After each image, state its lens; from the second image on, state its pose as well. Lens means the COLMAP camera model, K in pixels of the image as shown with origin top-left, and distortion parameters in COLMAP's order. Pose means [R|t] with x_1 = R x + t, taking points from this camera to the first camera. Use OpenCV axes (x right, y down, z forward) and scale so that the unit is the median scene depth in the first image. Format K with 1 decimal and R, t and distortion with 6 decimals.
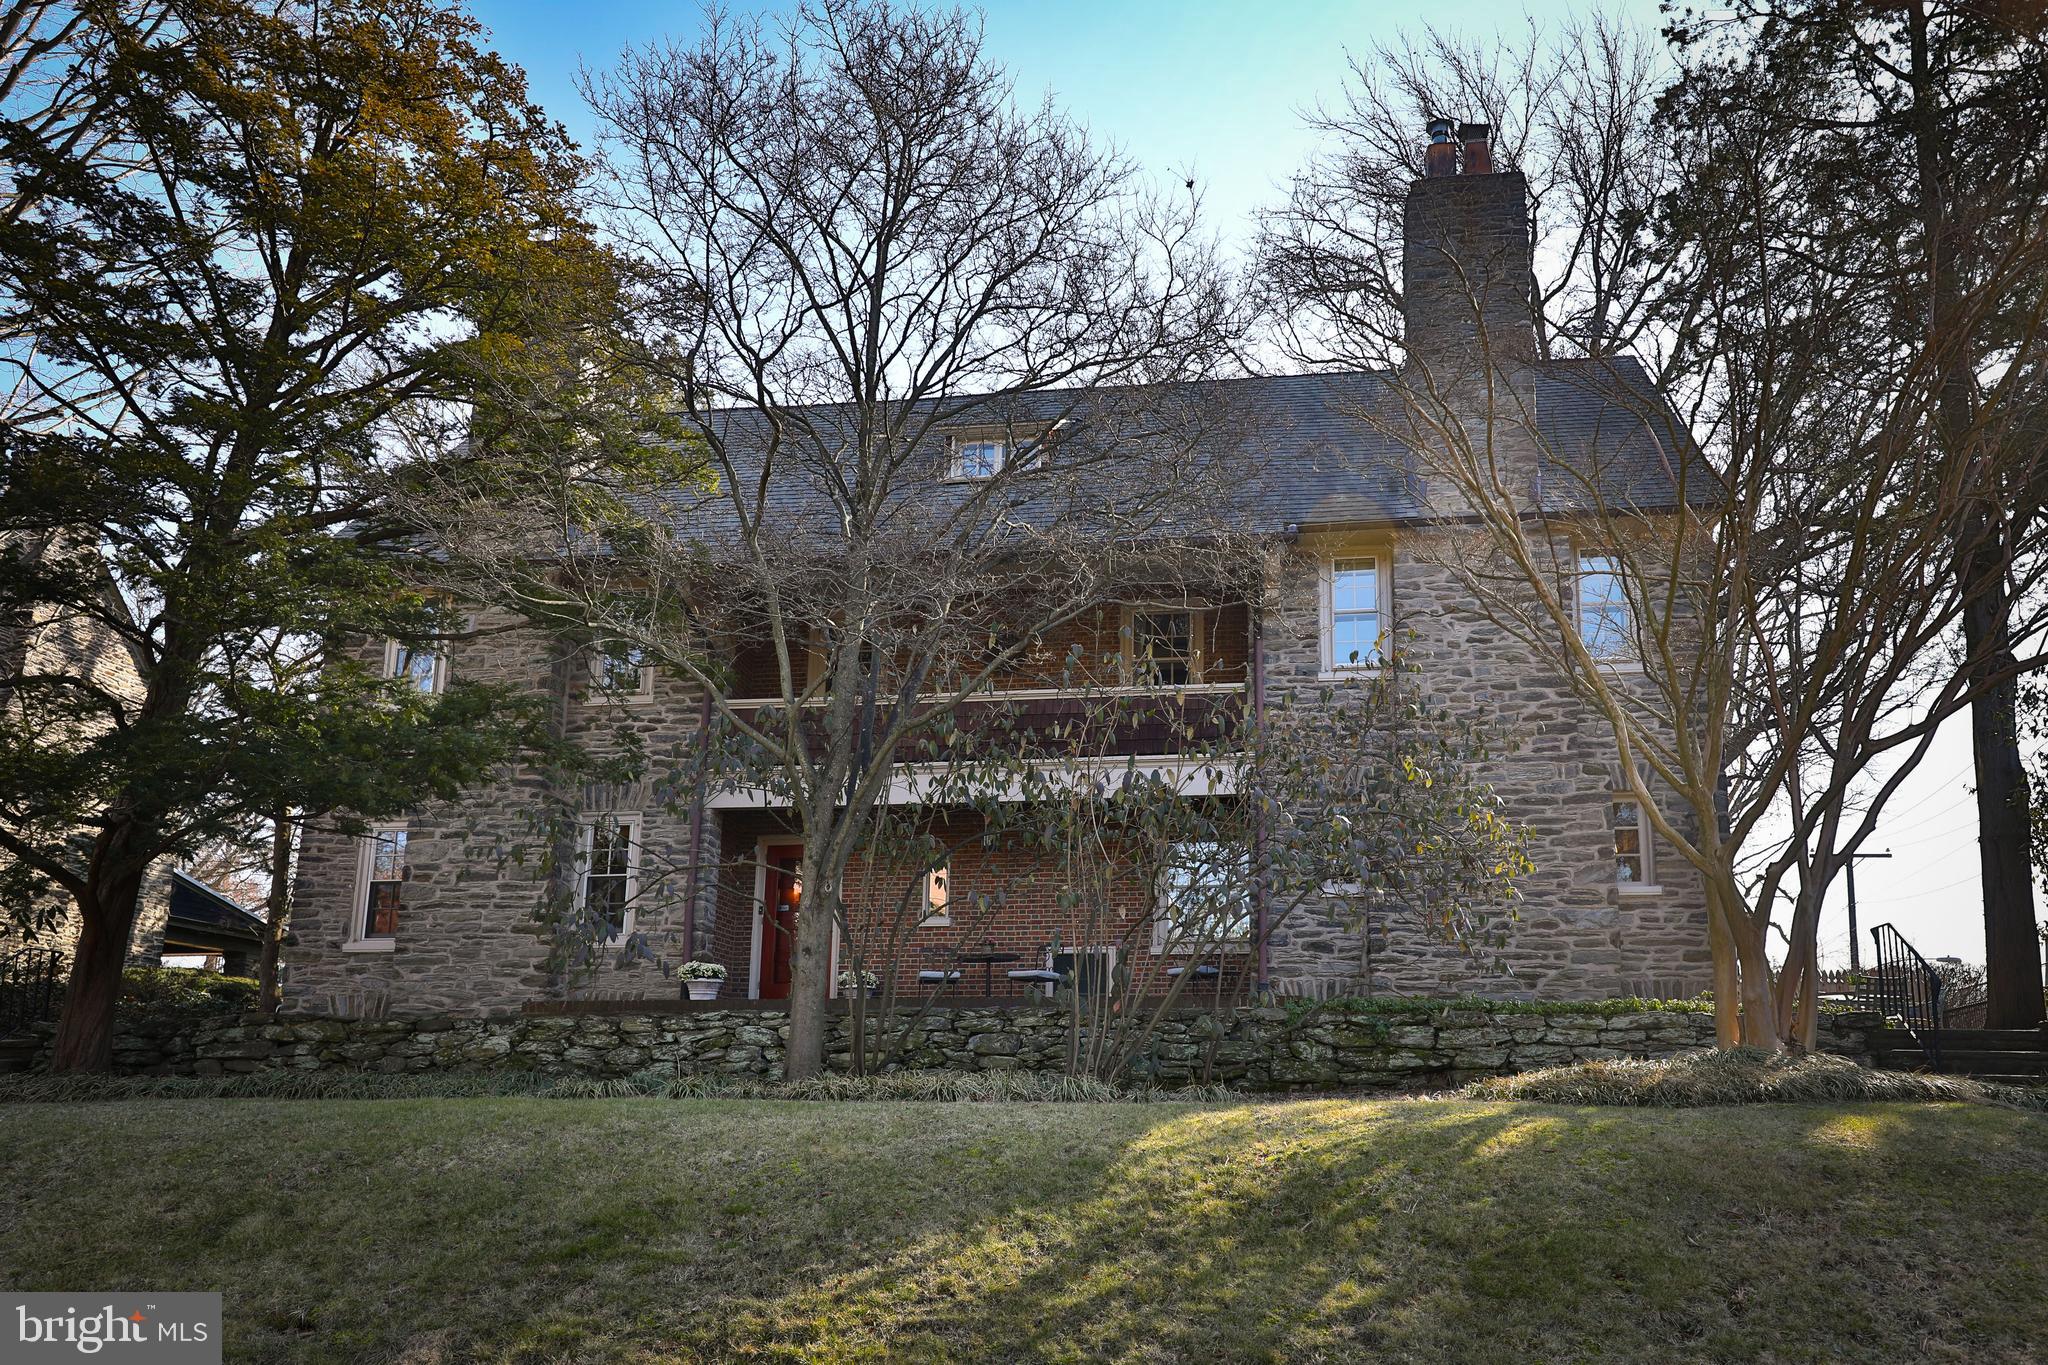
lens RADIAL K [[1406.6, 0, 1022.3], [0, 1406.6, 684.3], [0, 0, 1]] dist [0.012408, -0.001271]
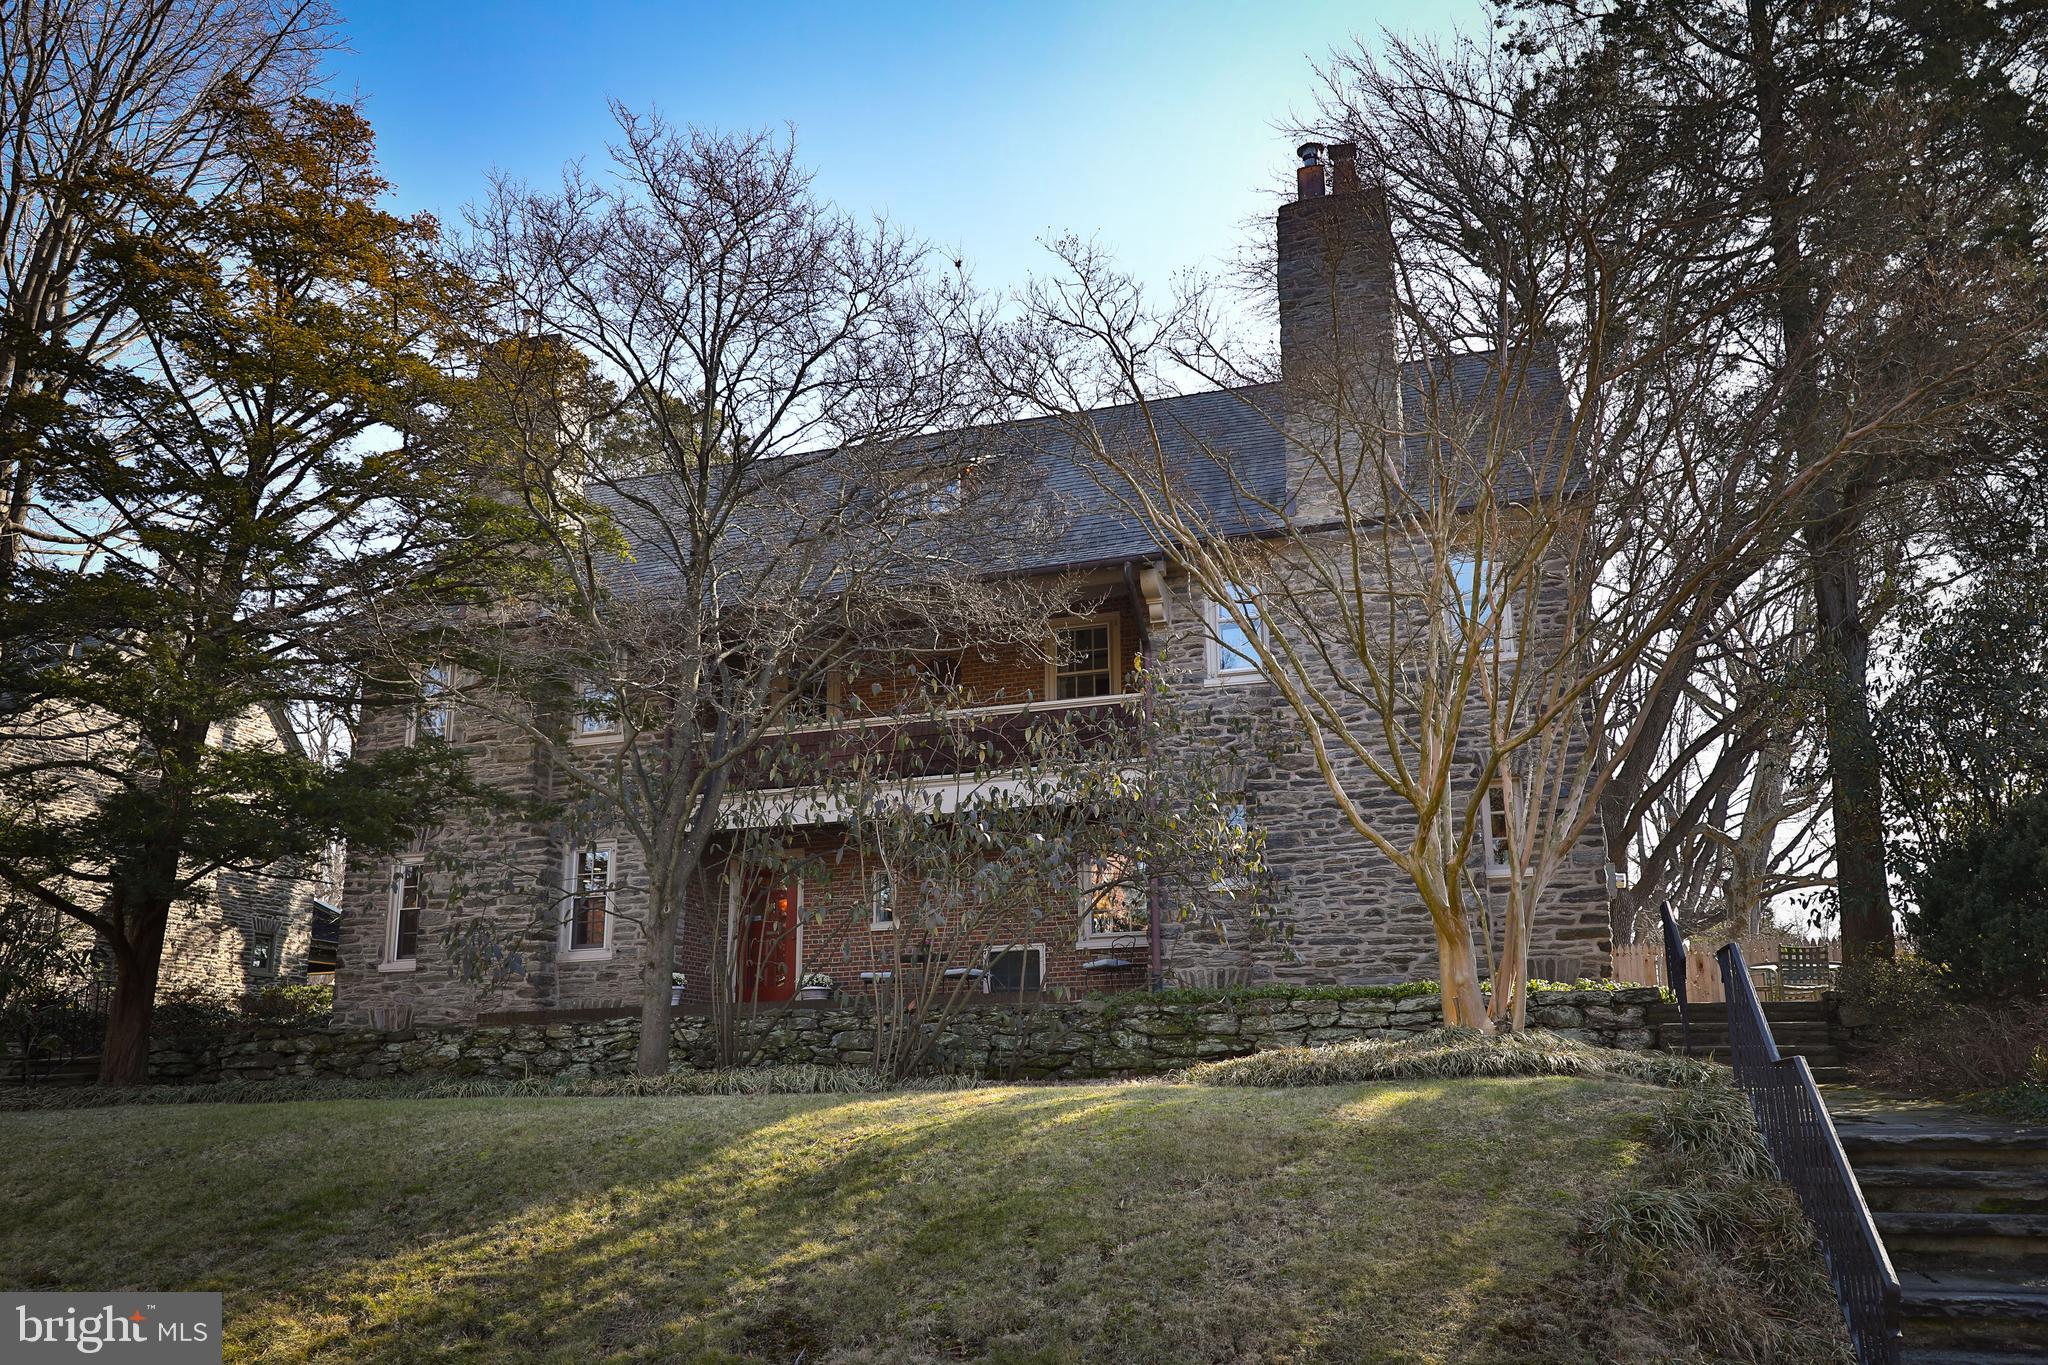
lens RADIAL K [[1406.6, 0, 1061.9], [0, 1406.6, 645.6], [0, 0, 1]] dist [0.012408, -0.001271]
pose [[0.987779, -0.065051, -0.141638, 0.310734], [0.062965, 0.997832, -0.019163, -0.024479], [0.142578, 0.010010, 0.989733, -0.083277]]
